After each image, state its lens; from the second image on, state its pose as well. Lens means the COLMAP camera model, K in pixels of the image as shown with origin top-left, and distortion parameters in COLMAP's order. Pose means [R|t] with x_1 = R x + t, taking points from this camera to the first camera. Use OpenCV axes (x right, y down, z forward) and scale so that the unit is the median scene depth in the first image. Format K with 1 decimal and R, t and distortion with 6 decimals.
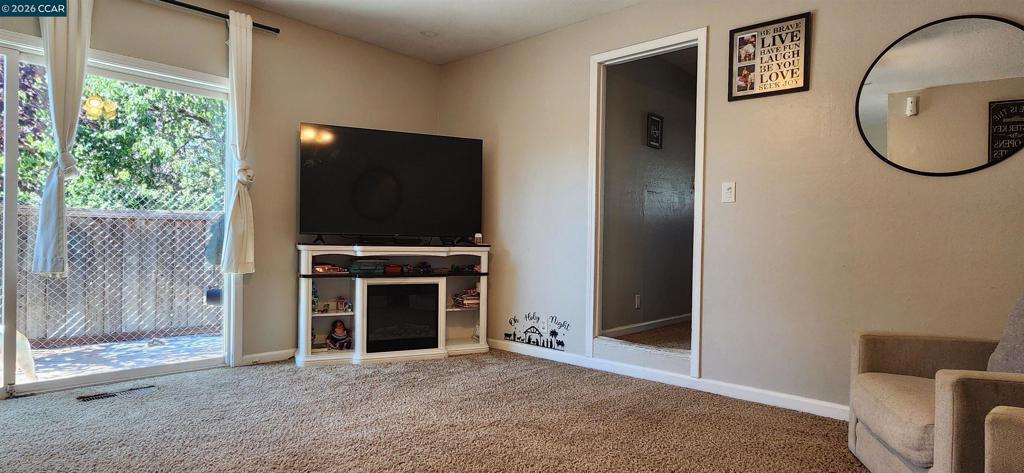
lens RADIAL K [[548.1, 0, 504.2], [0, 548.1, 244.5], [0, 0, 1]] dist [0.002288, 0.000661]
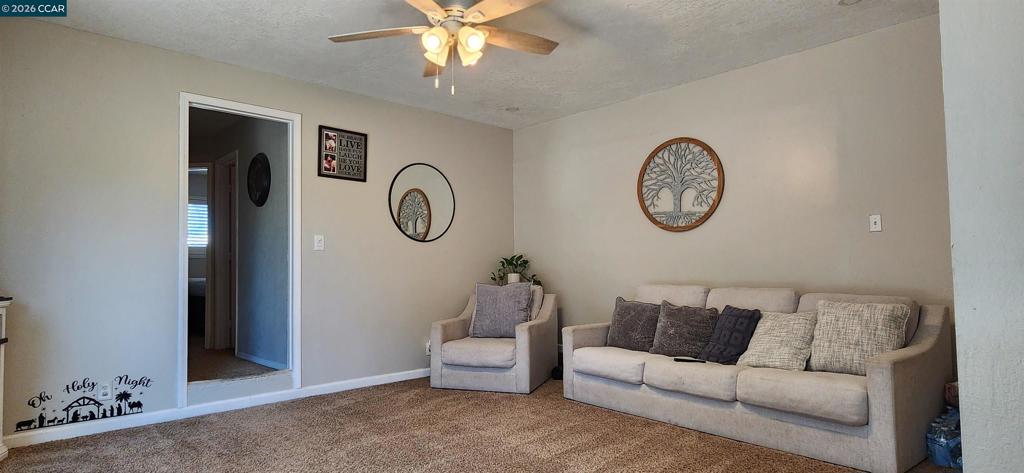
lens RADIAL K [[548.1, 0, 504.2], [0, 548.1, 244.5], [0, 0, 1]] dist [0.002288, 0.000661]
pose [[0.074564, 0.026003, 0.996877, -0.749077], [0.024717, 0.999305, -0.027915, -0.034467], [-0.996910, 0.026721, 0.073869, 0.365743]]
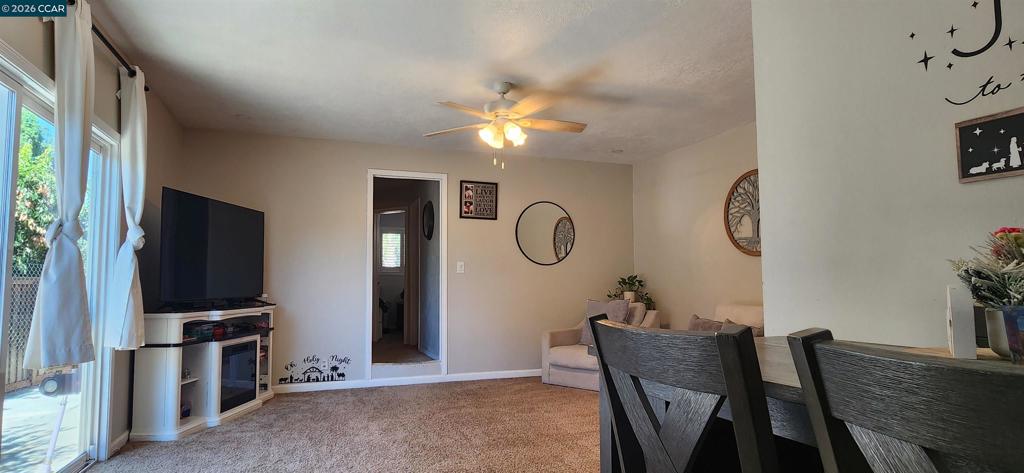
lens RADIAL K [[548.1, 0, 504.2], [0, 548.1, 244.5], [0, 0, 1]] dist [0.002288, 0.000661]
pose [[0.463748, 0.044221, 0.884863, -0.940769], [0.022722, 0.997831, -0.061775, -0.046217], [-0.885676, 0.048754, 0.461738, 0.020977]]
